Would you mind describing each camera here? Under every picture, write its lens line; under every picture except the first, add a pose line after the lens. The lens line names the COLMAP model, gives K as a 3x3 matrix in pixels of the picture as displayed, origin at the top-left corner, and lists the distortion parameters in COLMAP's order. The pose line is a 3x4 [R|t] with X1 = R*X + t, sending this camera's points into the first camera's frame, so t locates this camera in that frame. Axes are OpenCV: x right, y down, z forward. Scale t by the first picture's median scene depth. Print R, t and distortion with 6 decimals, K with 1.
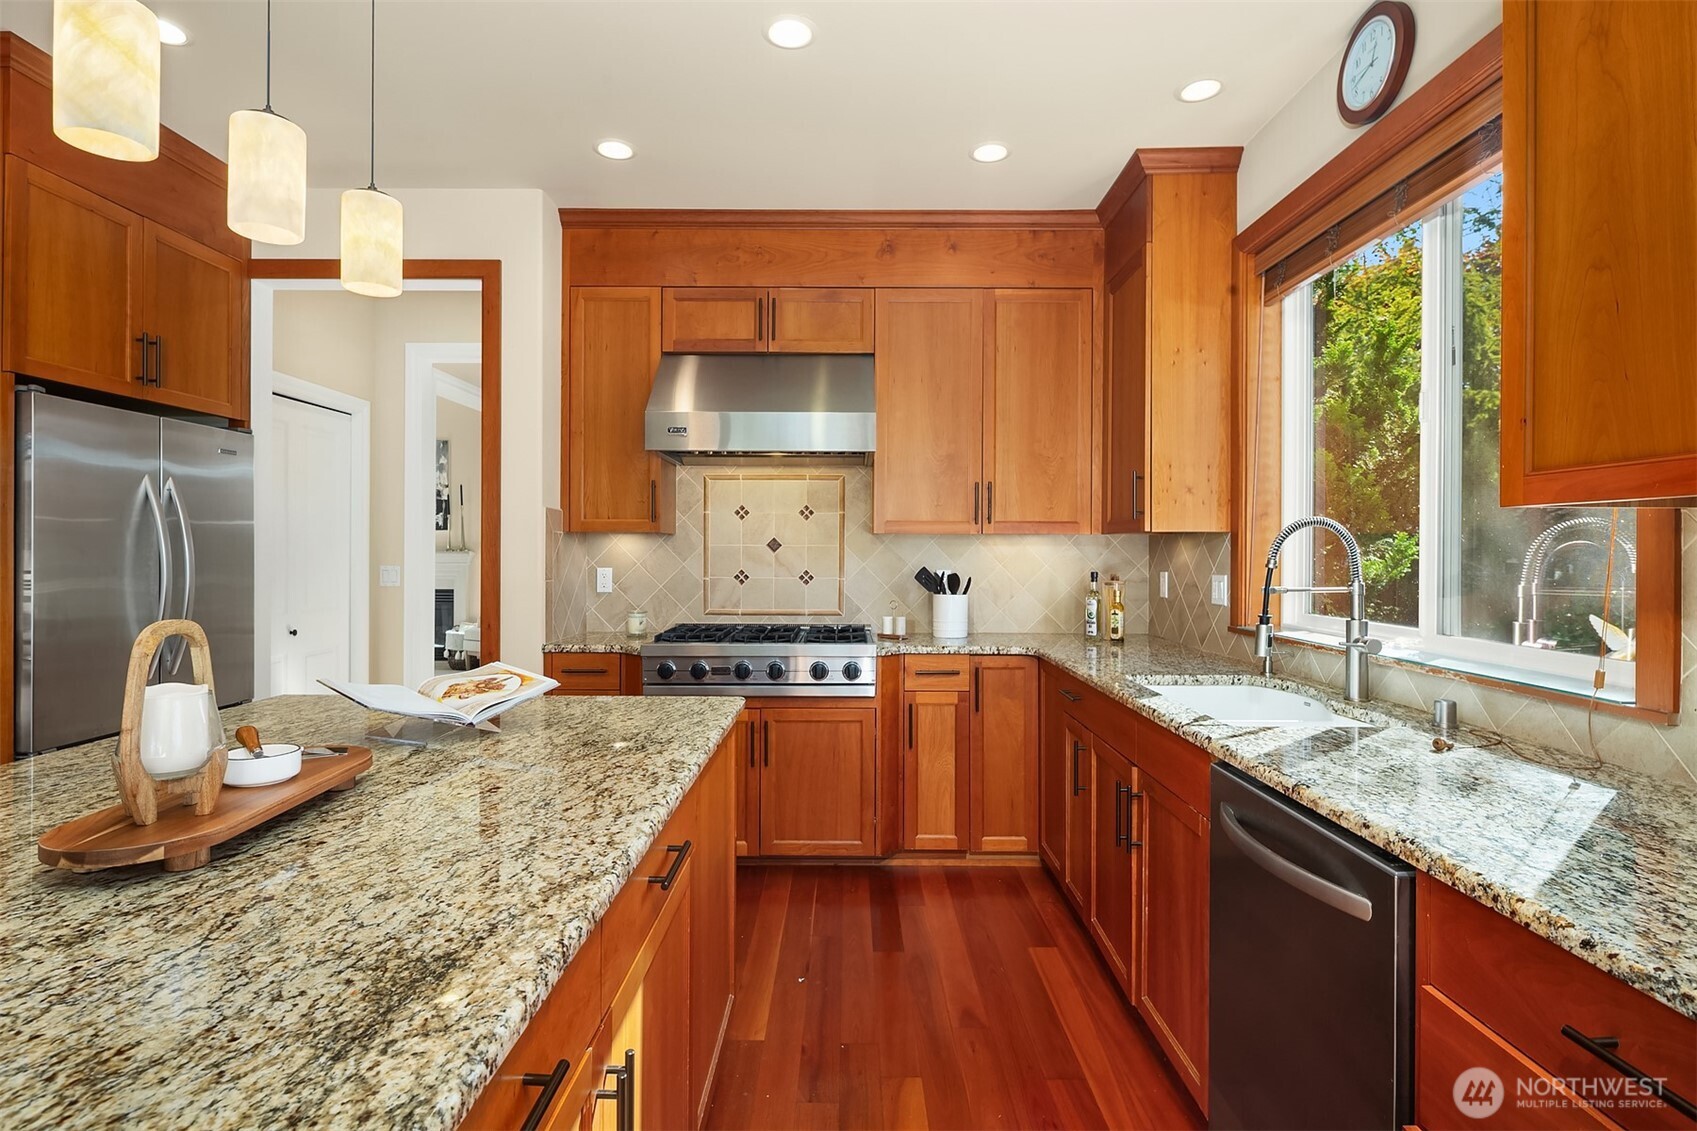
lens RADIAL K [[851.5, 0, 850.8], [0, 851.5, 547.9], [0, 0, 1]] dist [0.029431, -0.000549]
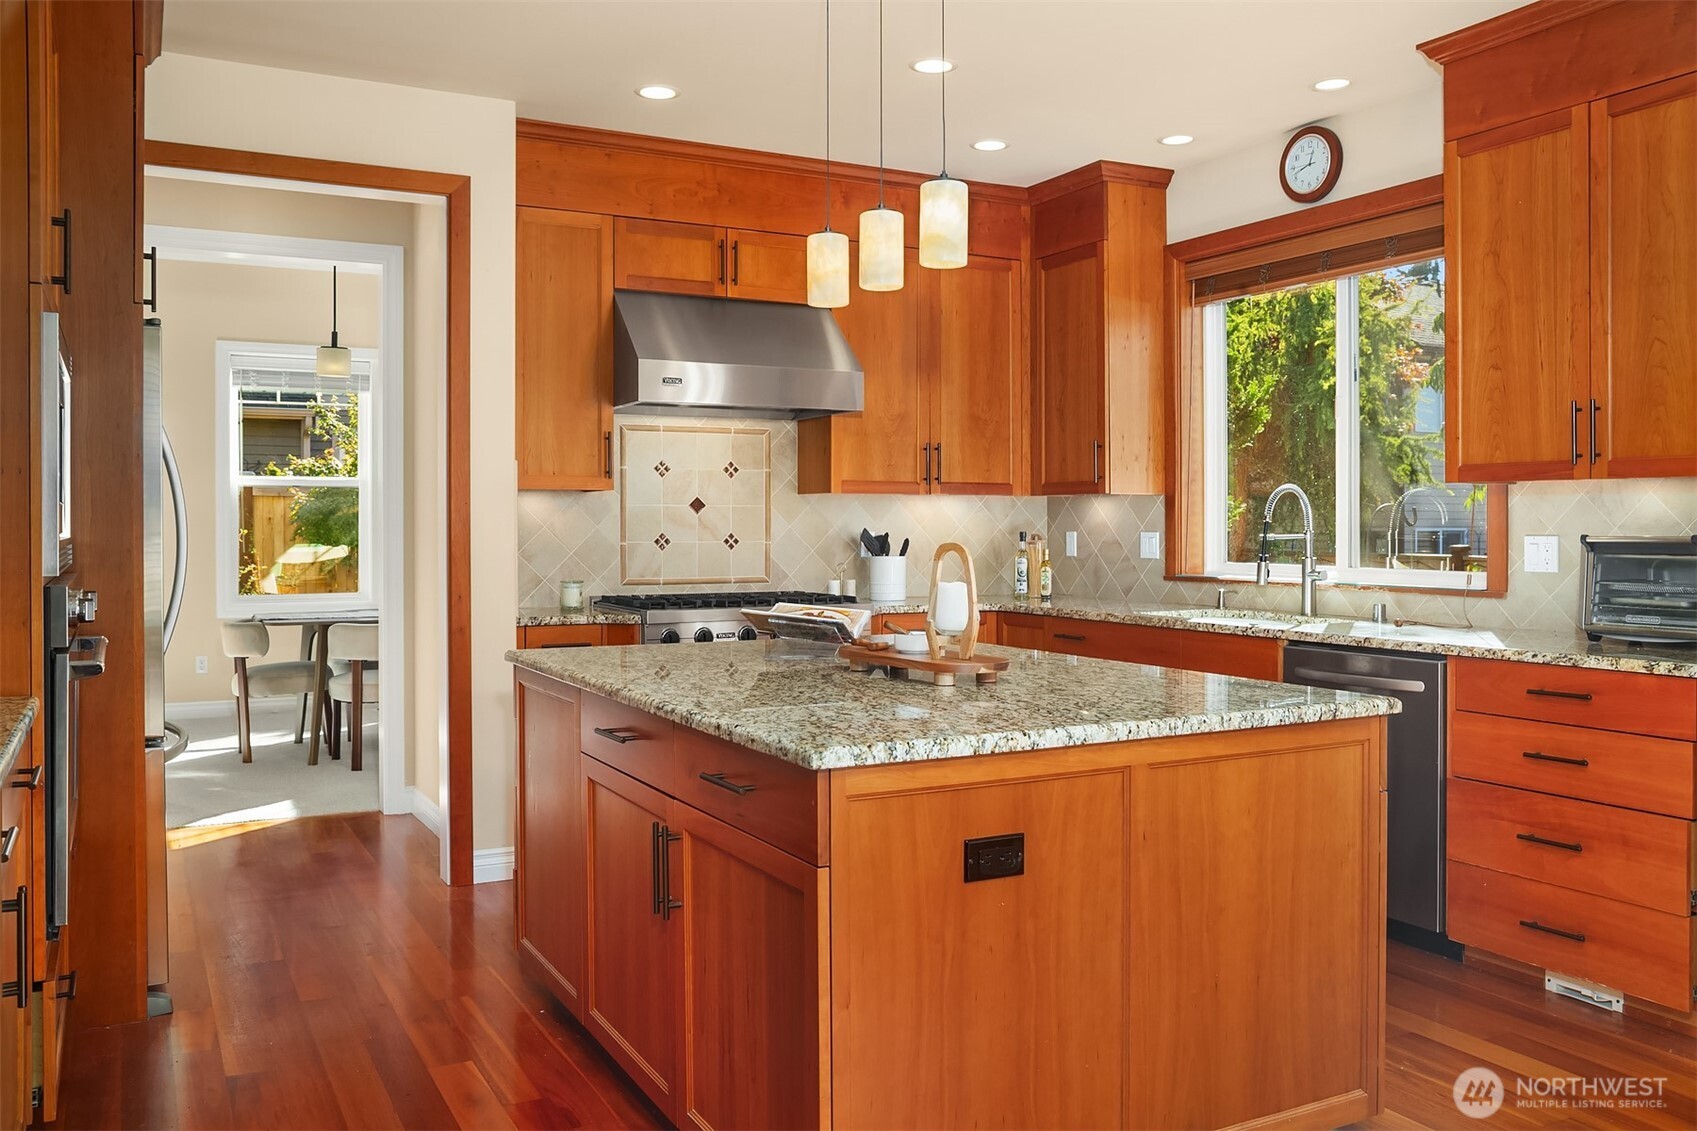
lens RADIAL K [[1396.2, 0, 849.2], [0, 1396.2, 529.8], [0, 0, 1]] dist [-0.007856, 0.005603]
pose [[0.887288, -0.004004, 0.461199, -0.693928], [-0.000148, 0.999960, 0.008967, 0.010129], [-0.461216, -0.008024, 0.887251, -0.418751]]
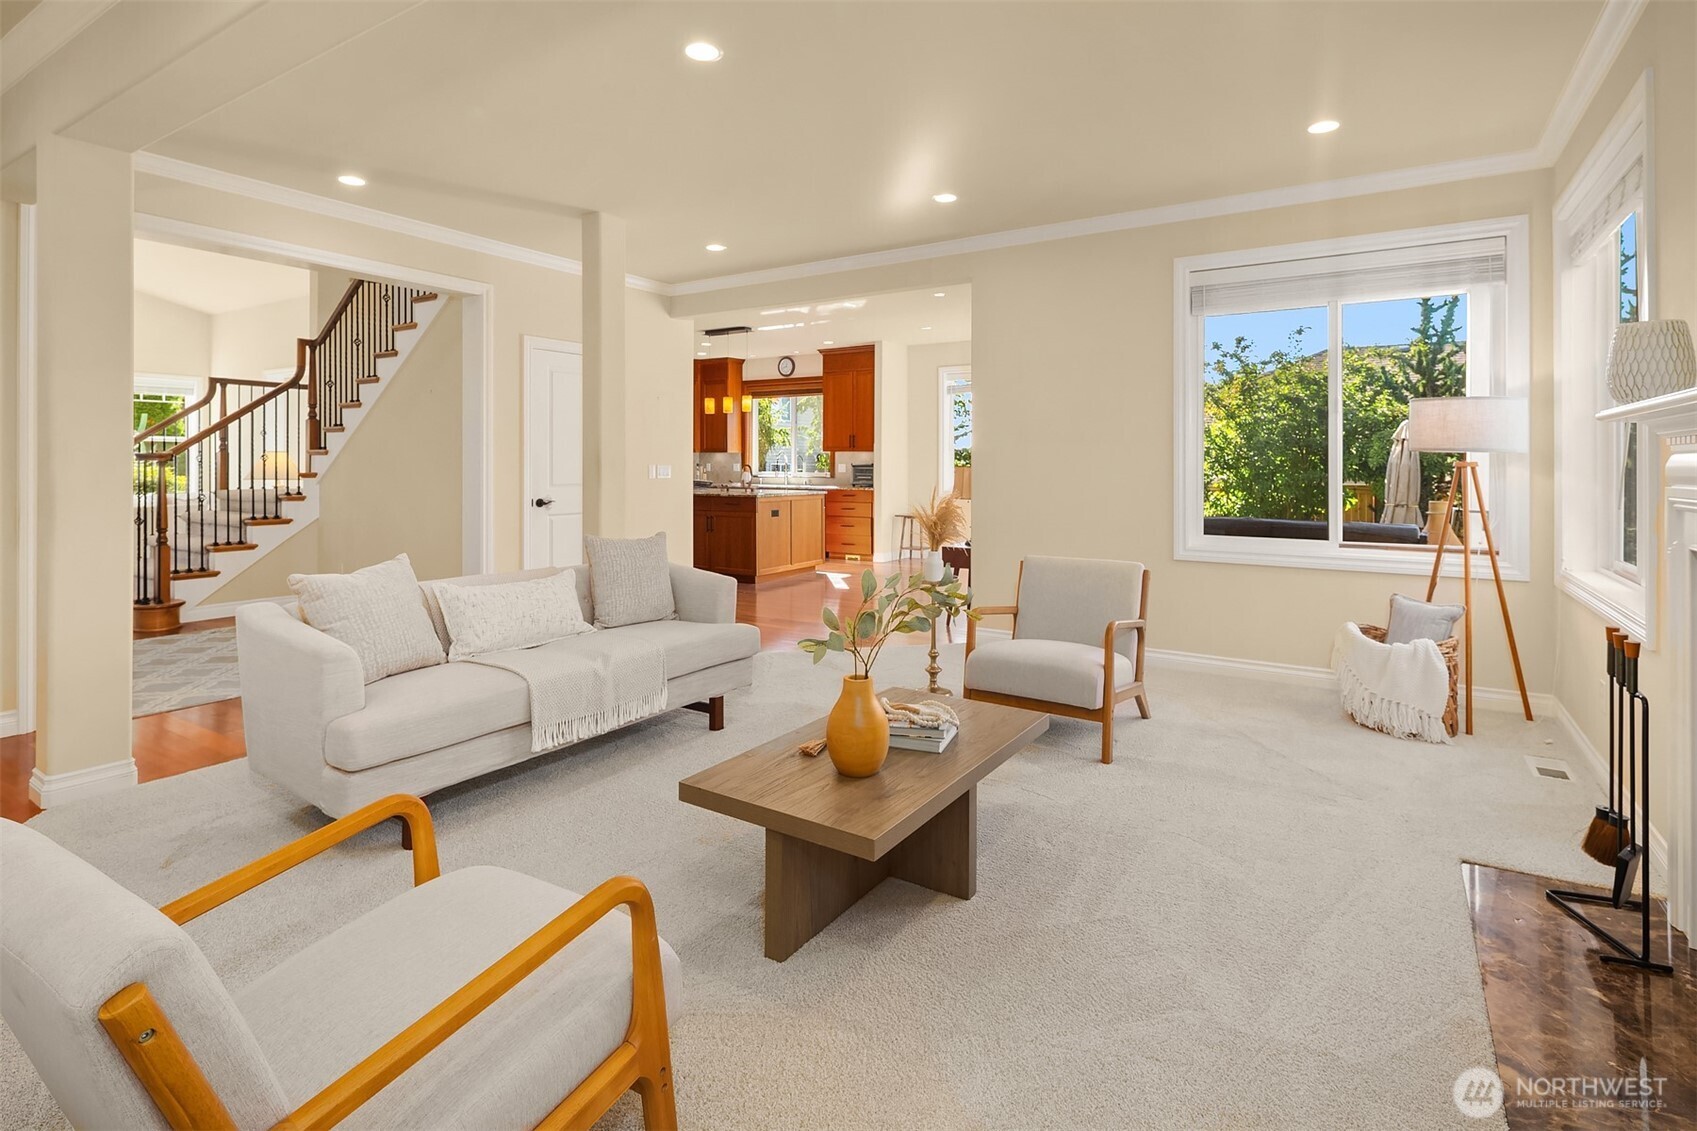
lens RADIAL K [[828.2, 0, 846.7], [0, 828.2, 463.3], [0, 0, 1]] dist [0.002589, -0.001007]
pose [[0.551942, -0.002127, 0.833880, -2.169399], [-0.002650, 0.999987, 0.004304, 0.011600], [-0.833878, -0.004585, 0.551929, -1.341394]]
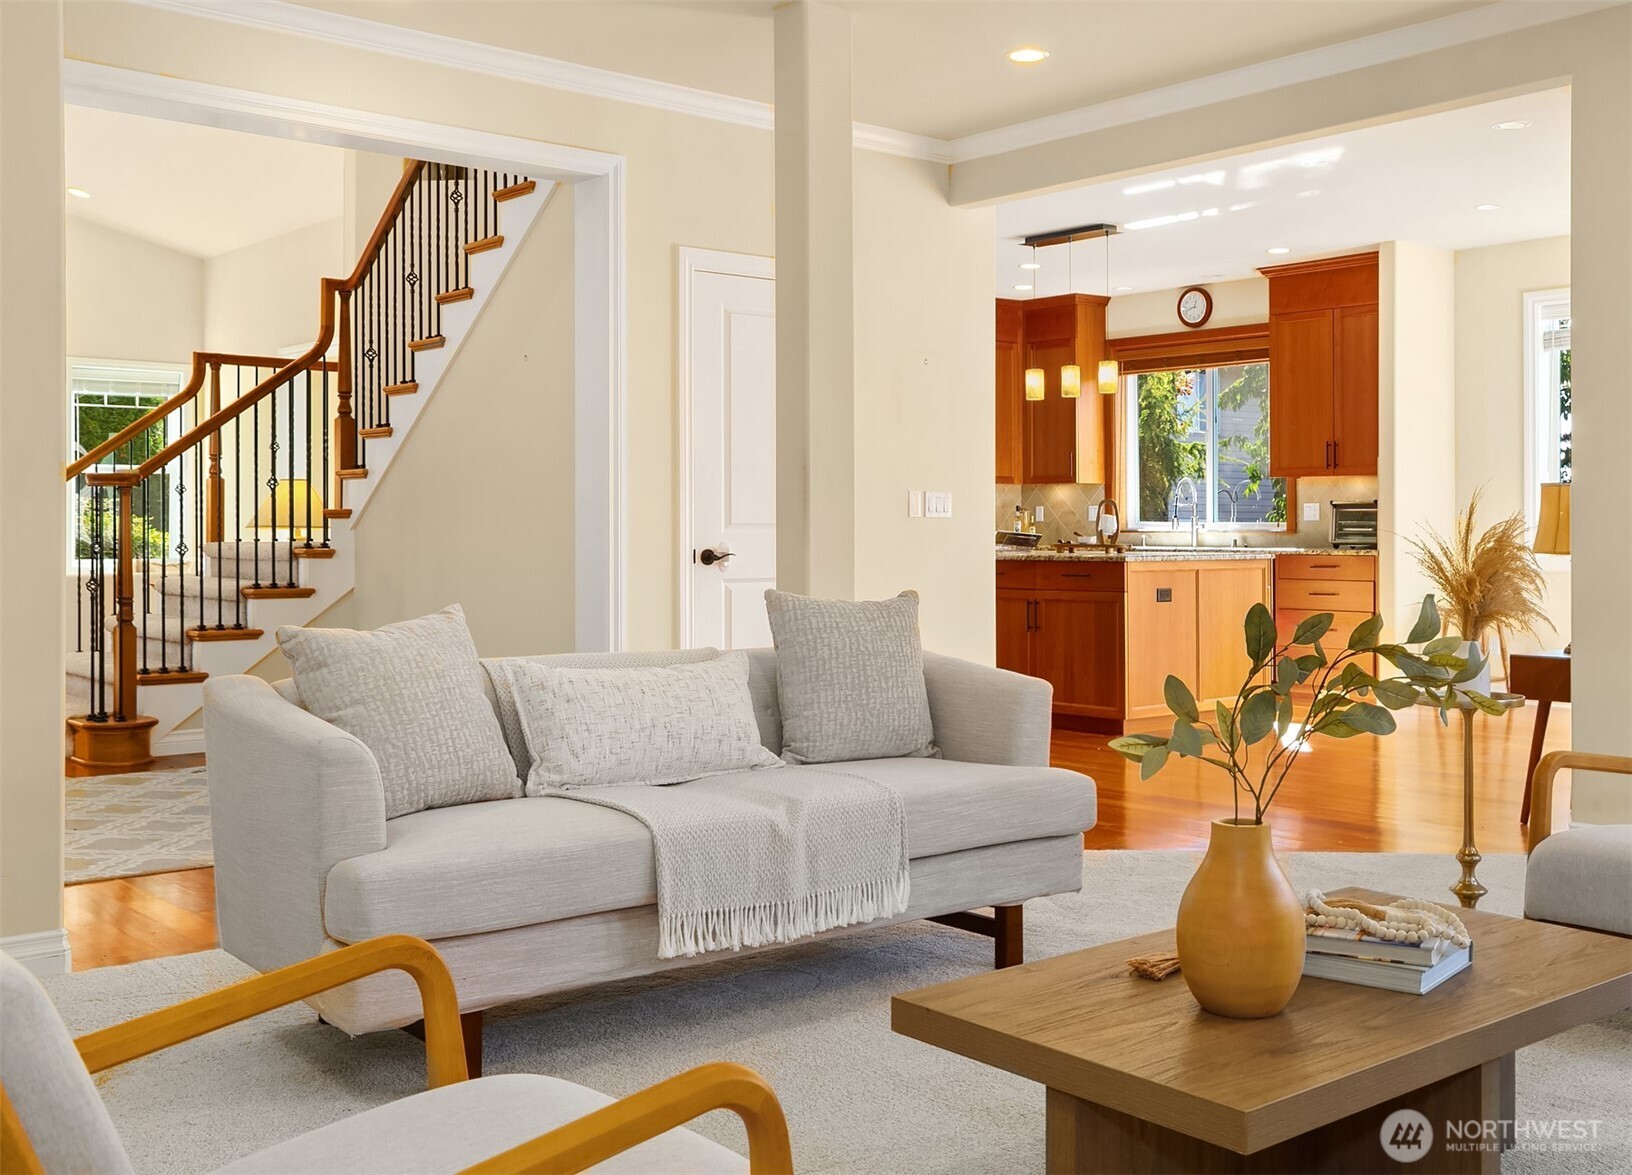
lens RADIAL K [[1665.9, 0, 856.7], [0, 1665.9, 526.8], [0, 0, 1]] dist [-0.017189, 0.035511]
pose [[0.764851, -0.004019, 0.644194, -2.160342], [0.001951, 0.999990, 0.003922, 0.057130], [-0.644204, -0.001743, 0.764852, -1.387082]]
